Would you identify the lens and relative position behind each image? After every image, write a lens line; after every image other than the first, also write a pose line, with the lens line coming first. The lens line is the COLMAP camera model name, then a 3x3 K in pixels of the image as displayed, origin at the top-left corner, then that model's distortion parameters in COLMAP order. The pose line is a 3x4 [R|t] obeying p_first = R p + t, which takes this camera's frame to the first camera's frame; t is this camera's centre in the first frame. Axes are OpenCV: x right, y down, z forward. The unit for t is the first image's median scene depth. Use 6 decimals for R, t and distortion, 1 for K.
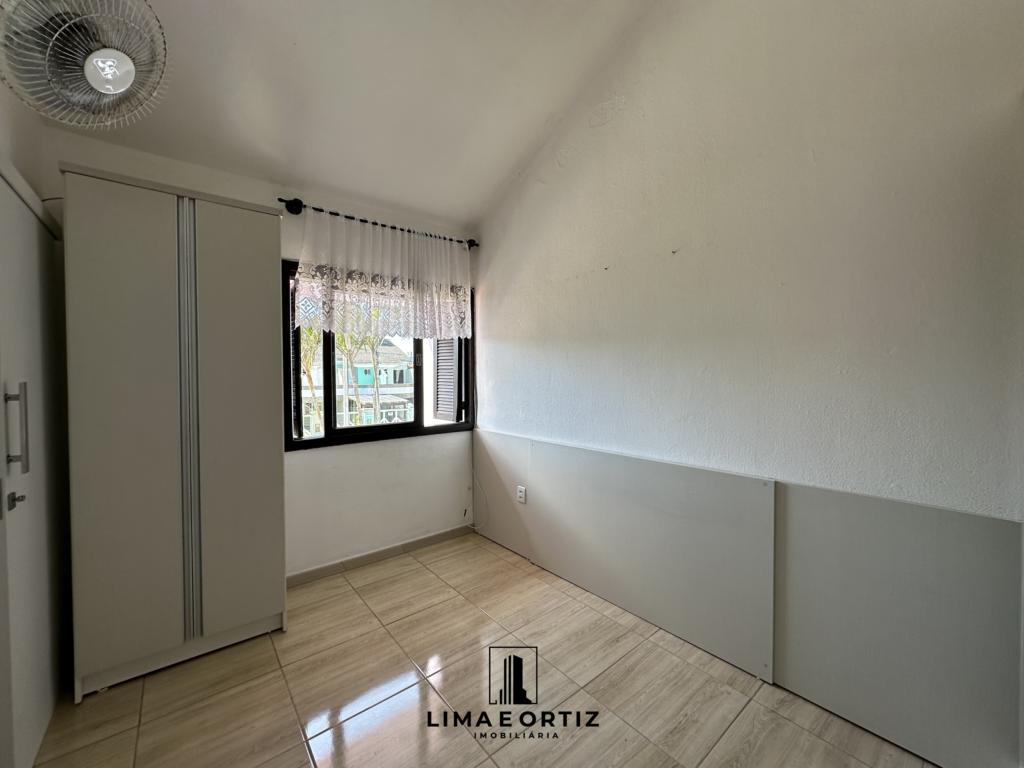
lens RADIAL K [[408.5, 0, 510.4], [0, 408.5, 386.5], [0, 0, 1]] dist [-0.004091, 0.000646]
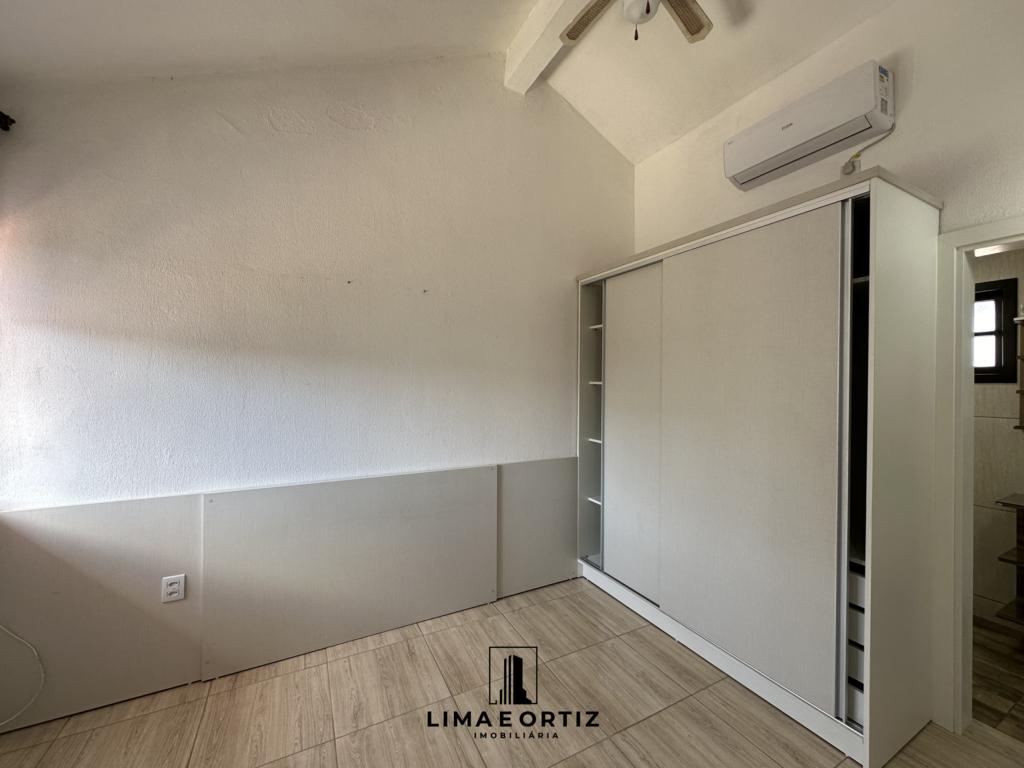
lens RADIAL K [[408.5, 0, 511.8], [0, 408.5, 384.3], [0, 0, 1]] dist [-0.004091, 0.000646]
pose [[0.191425, 0.015558, 0.981384, -0.684631], [0.021343, 0.999572, -0.020010, -0.032645], [-0.981275, 0.024776, 0.191011, 0.512796]]
